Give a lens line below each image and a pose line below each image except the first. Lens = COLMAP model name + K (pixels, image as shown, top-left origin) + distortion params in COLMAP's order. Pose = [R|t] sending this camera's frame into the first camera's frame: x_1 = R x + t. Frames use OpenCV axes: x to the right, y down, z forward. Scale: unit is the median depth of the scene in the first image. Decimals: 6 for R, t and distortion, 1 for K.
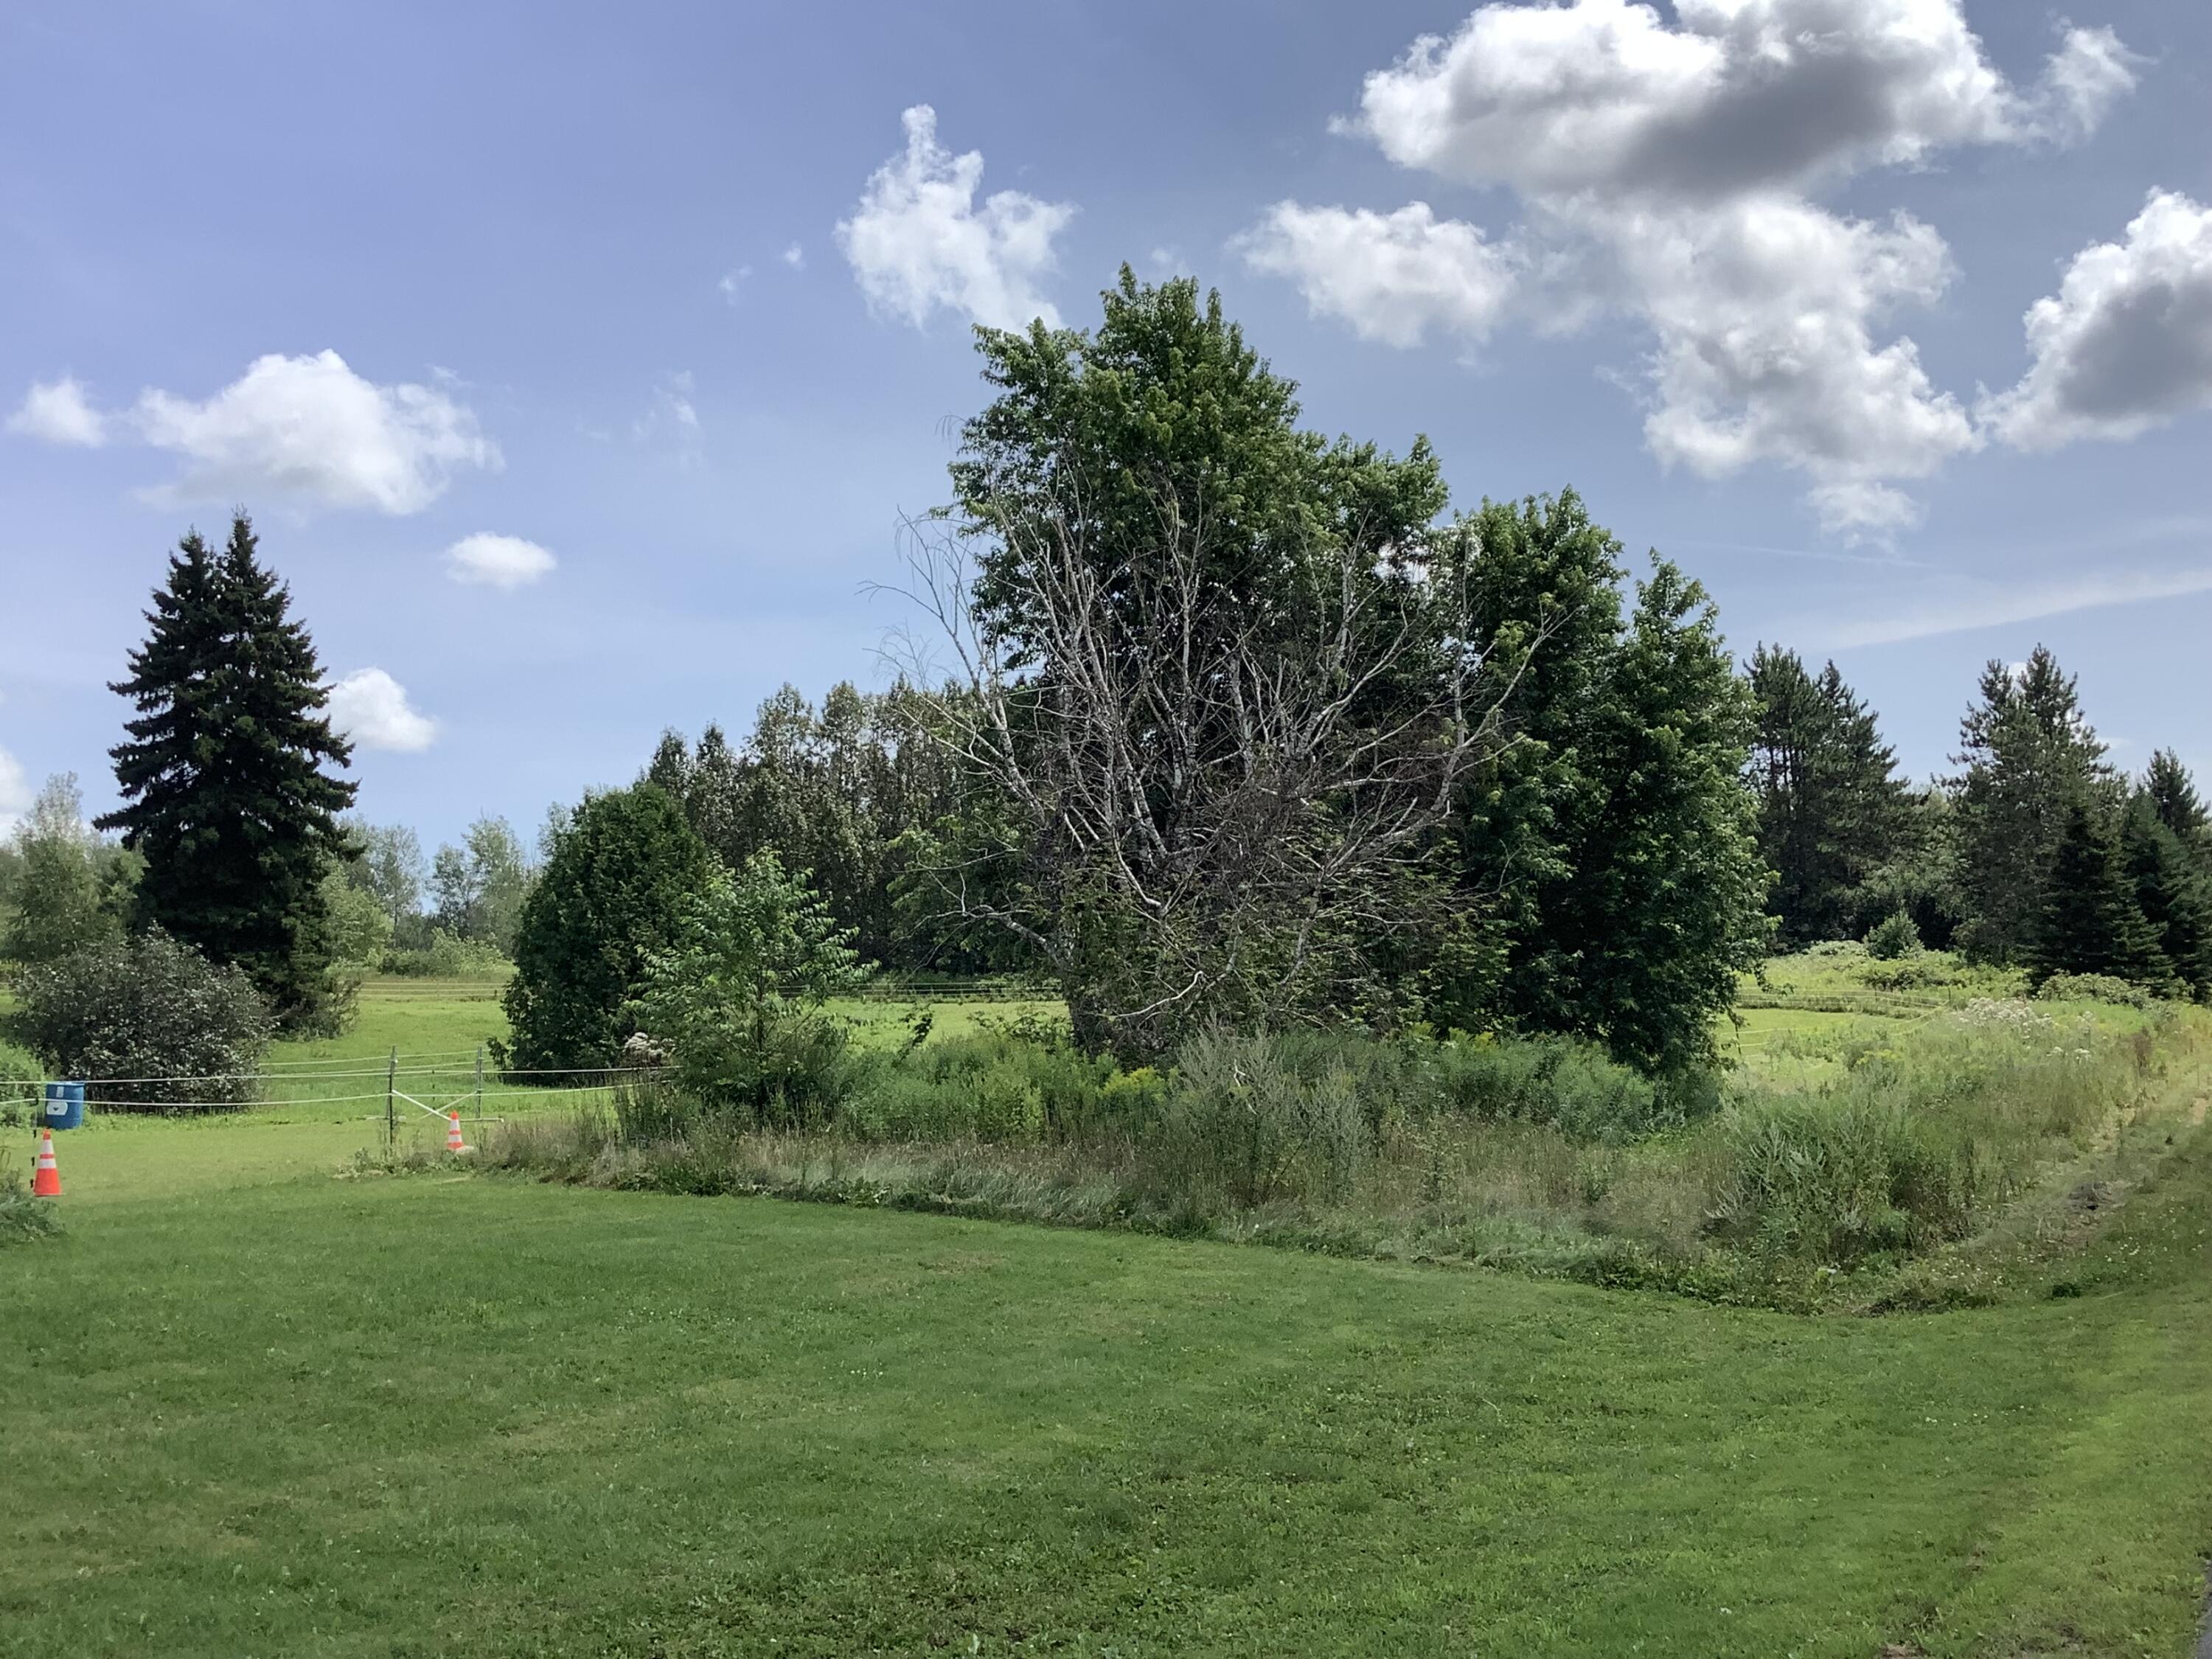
lens RADIAL K [[2300.5, 0, 1106.0], [0, 2300.5, 829.5], [0, 0, 1]] dist [0.012449, 0.002700]
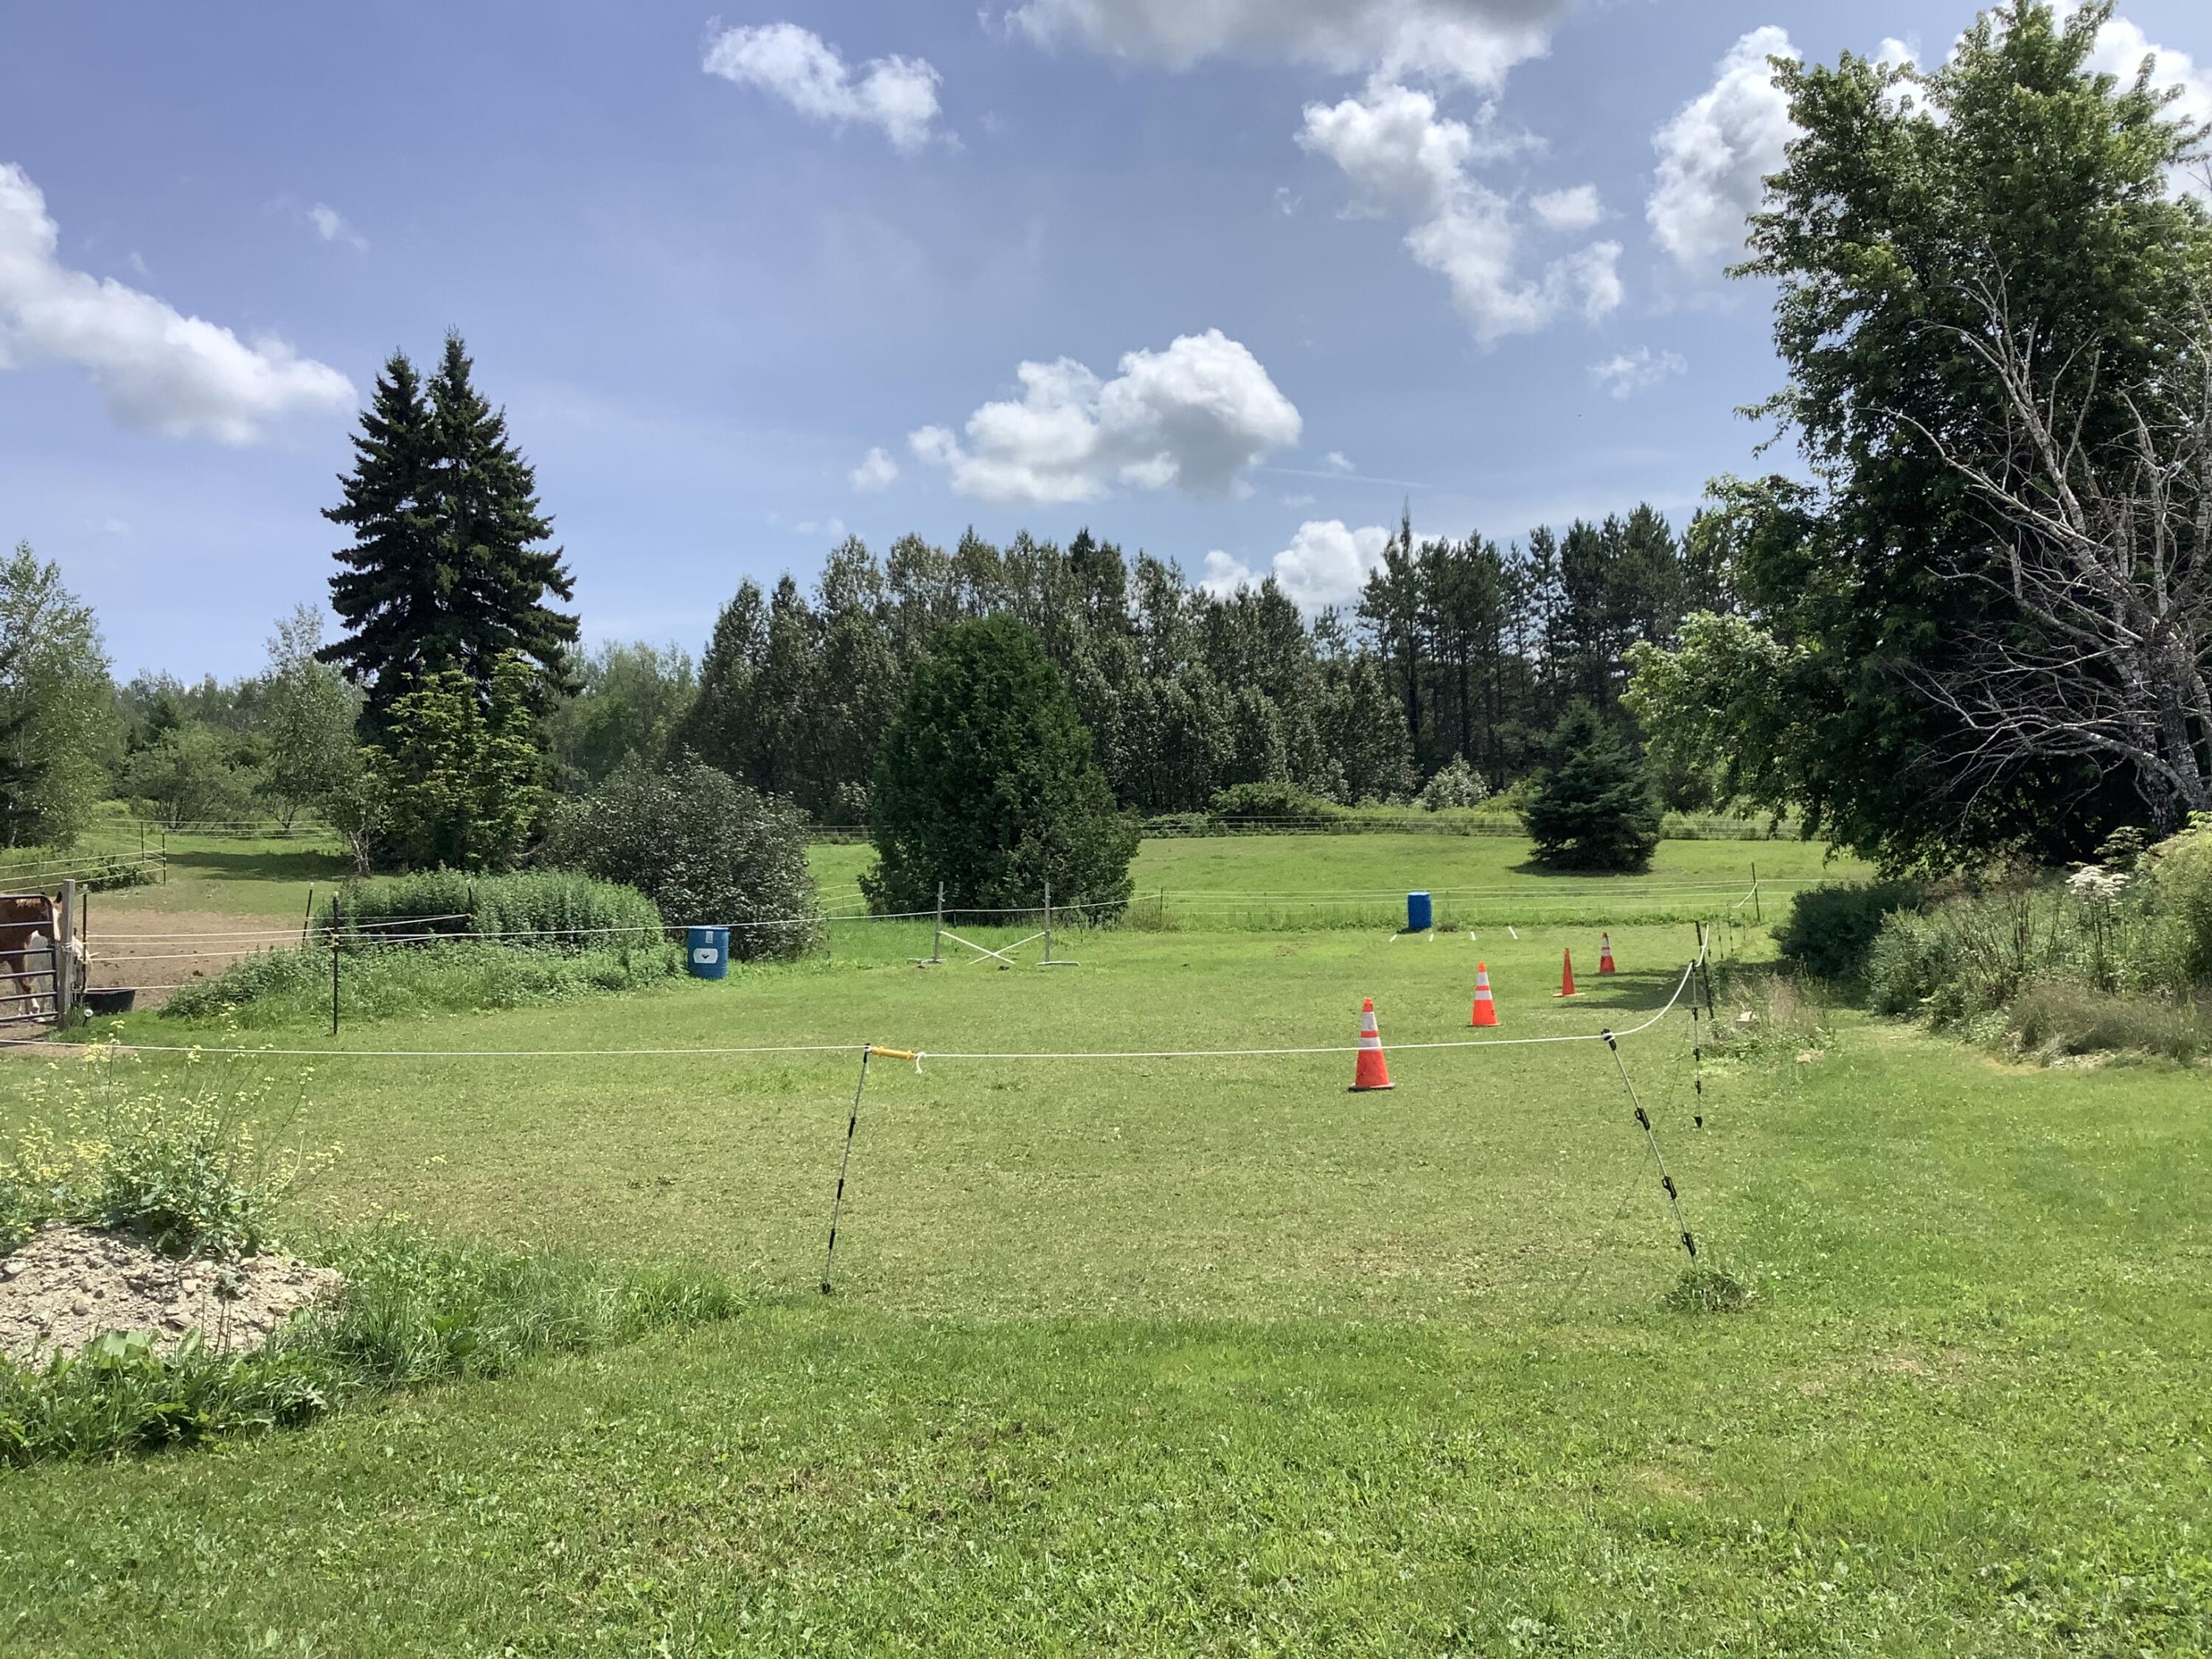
lens RADIAL K [[2000.4, 0, 1106.0], [0, 2000.4, 829.5], [0, 0, 1]] dist [0.117694, -0.248836]
pose [[0.995272, -0.003970, 0.097050, -0.186719], [-0.002799, 0.997577, 0.069512, 0.009895], [-0.097091, -0.069455, 0.992849, 0.118130]]
